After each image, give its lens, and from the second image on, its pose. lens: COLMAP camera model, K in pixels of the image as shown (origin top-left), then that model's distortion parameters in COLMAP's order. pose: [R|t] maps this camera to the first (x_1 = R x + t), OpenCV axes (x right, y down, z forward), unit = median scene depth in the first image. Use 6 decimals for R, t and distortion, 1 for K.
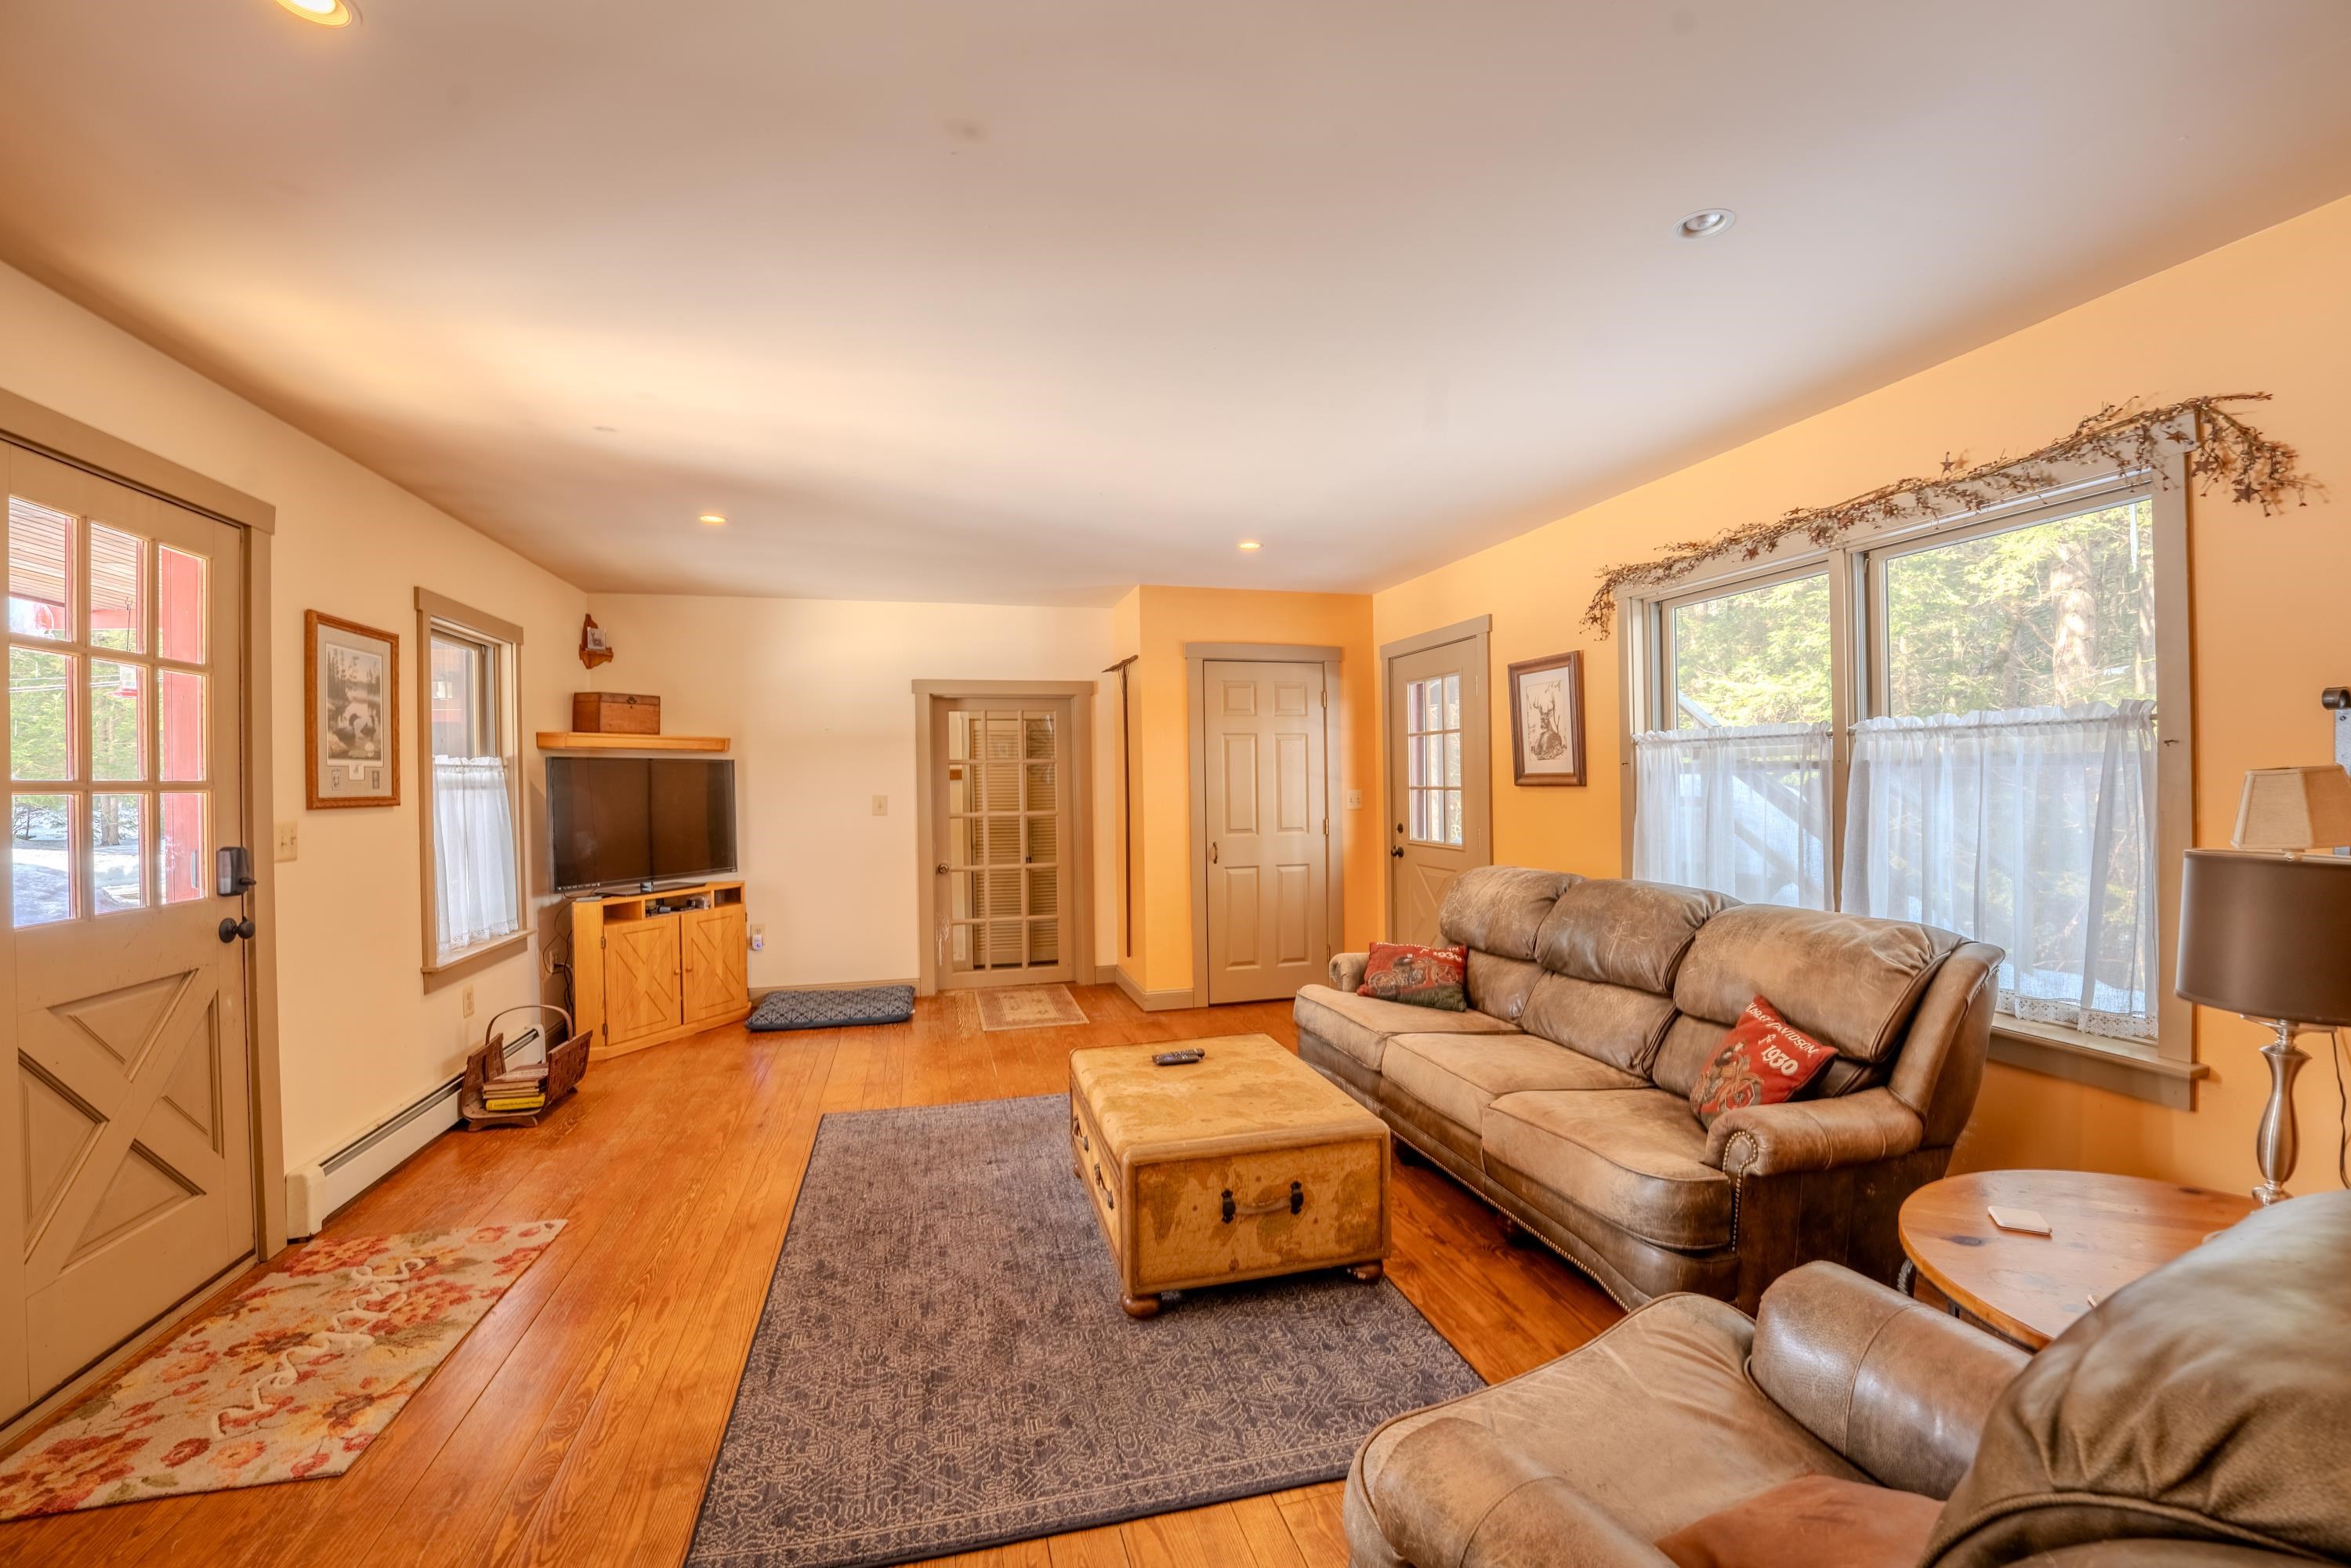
lens RADIAL K [[956.2, 0, 1168.3], [0, 956.2, 780.7], [0, 0, 1]] dist [-0.030704, 0.004122]
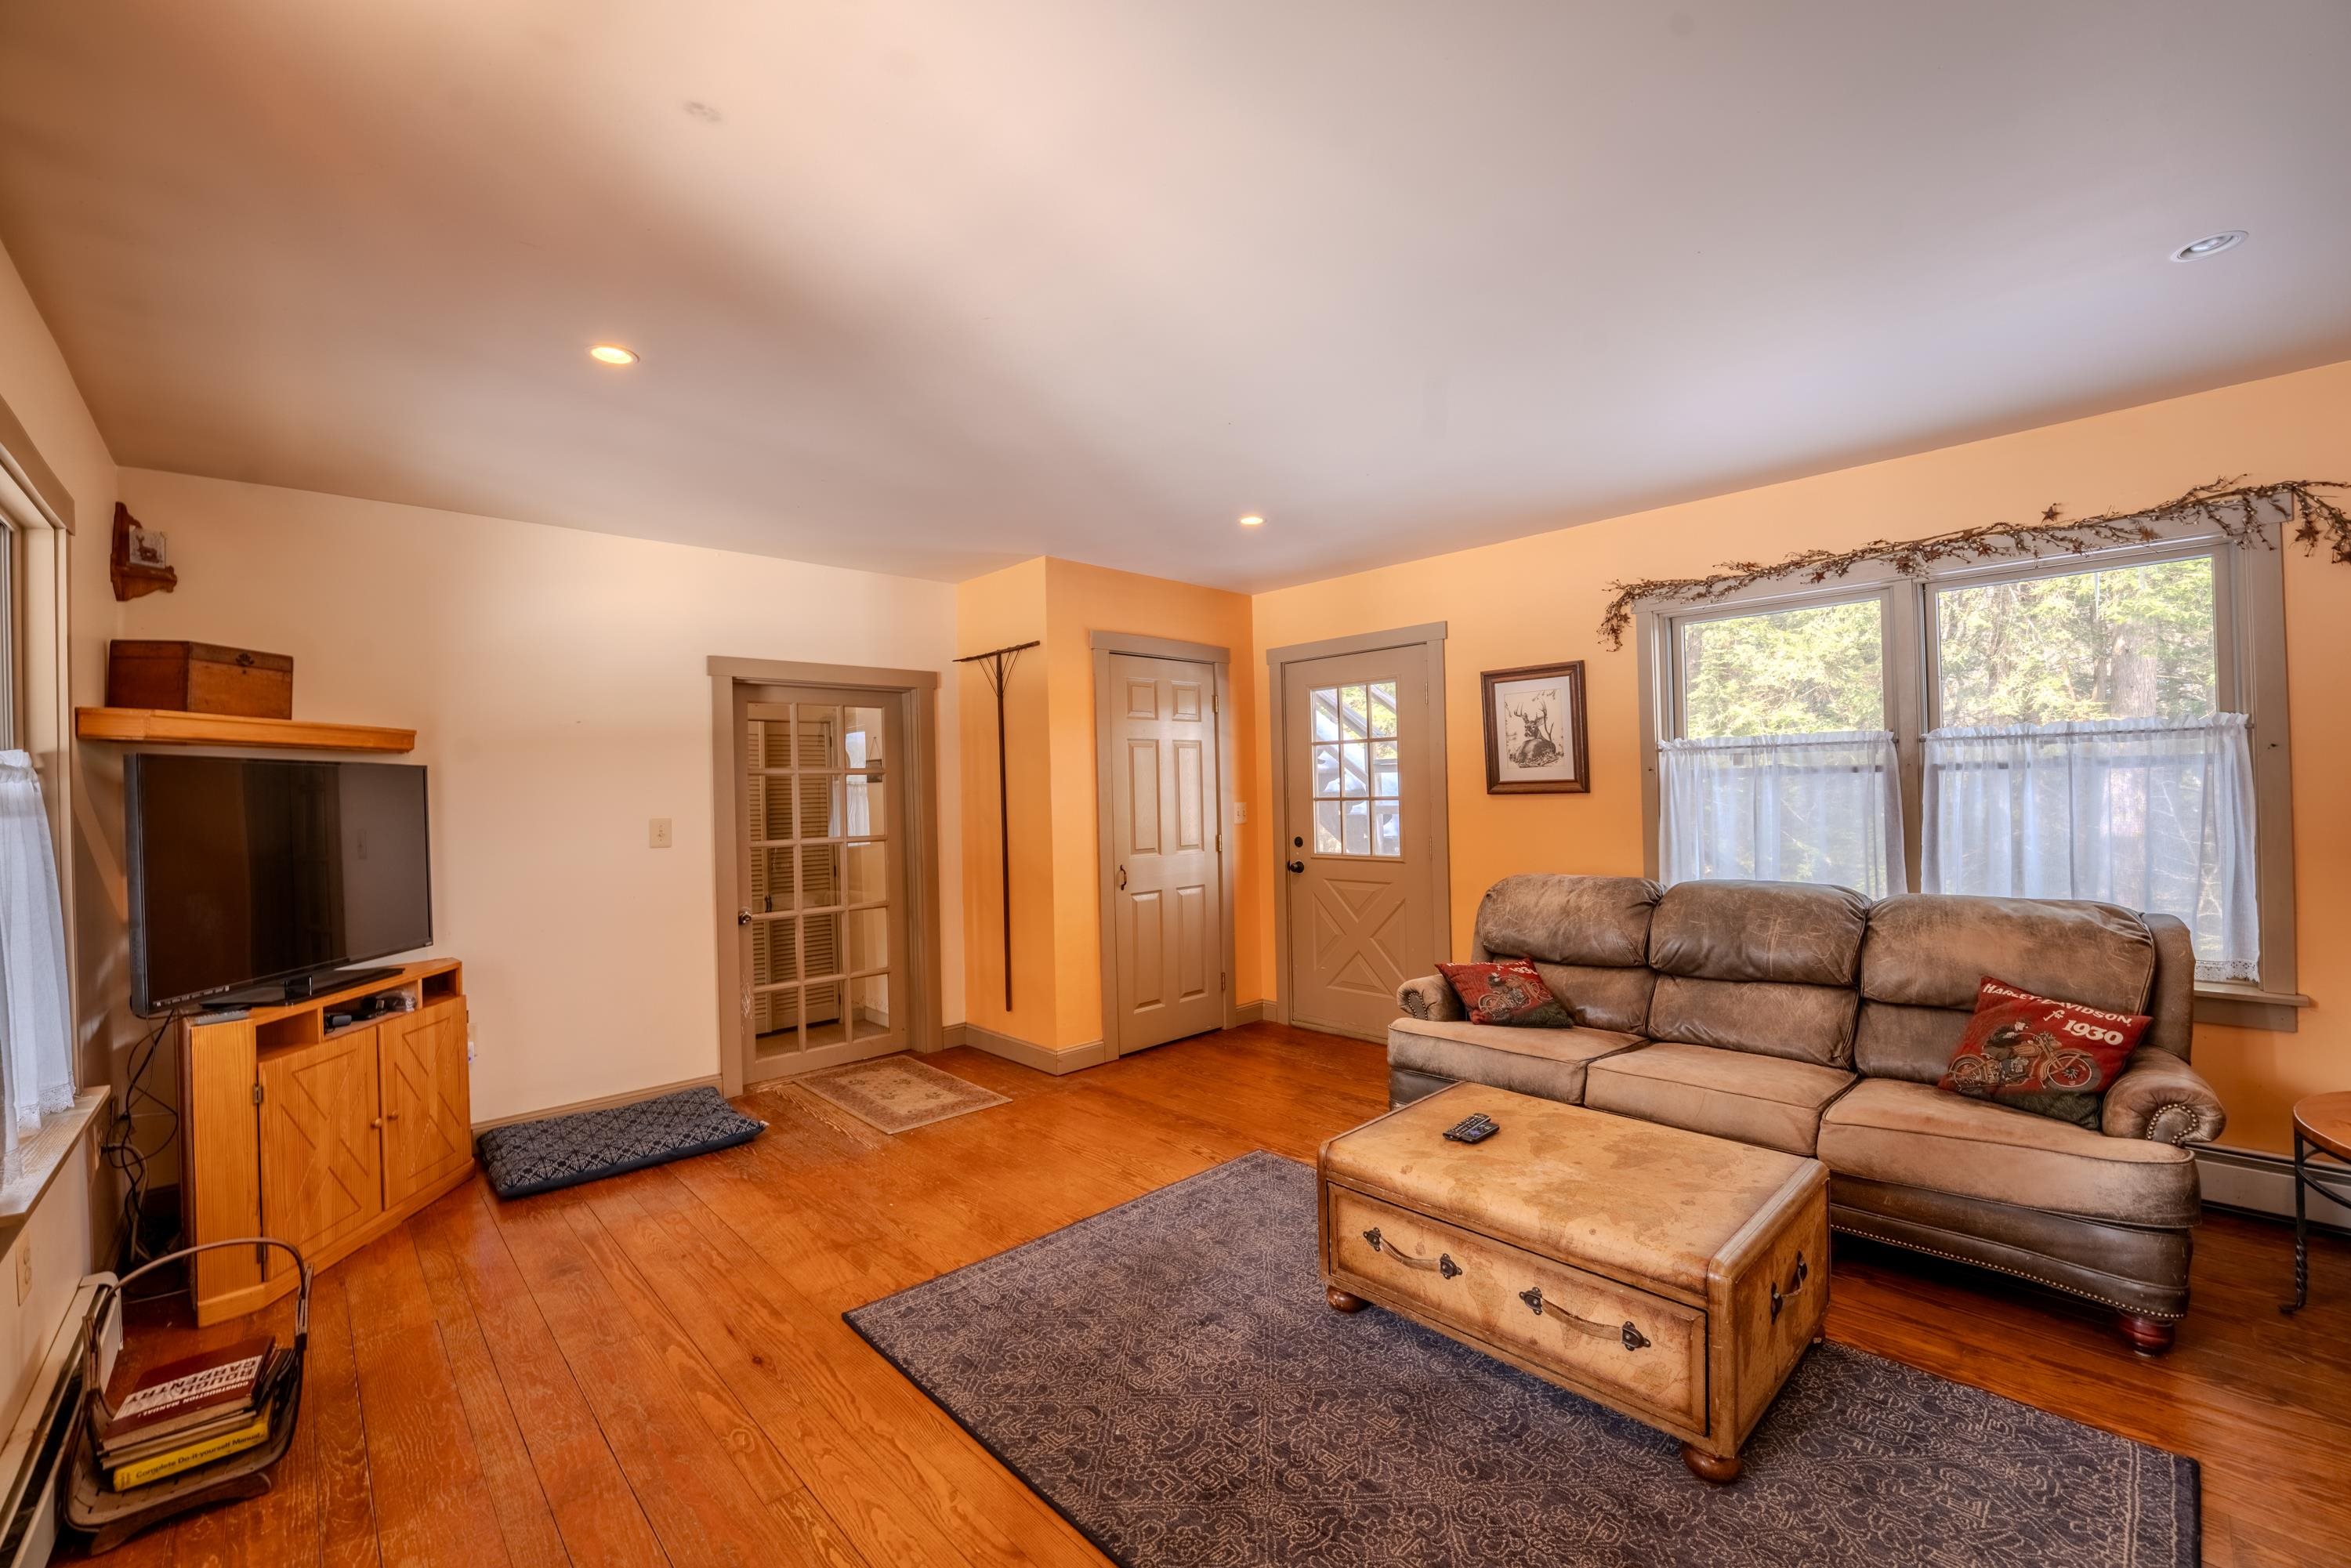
lens RADIAL K [[956.2, 0, 1182.0], [0, 956.2, 783.3], [0, 0, 1]] dist [-0.030704, 0.004122]
pose [[0.878384, -0.002878, 0.477947, -0.458715], [0.011590, 0.999816, -0.015279, 0.006635], [-0.477815, 0.018960, 0.878256, 0.320740]]
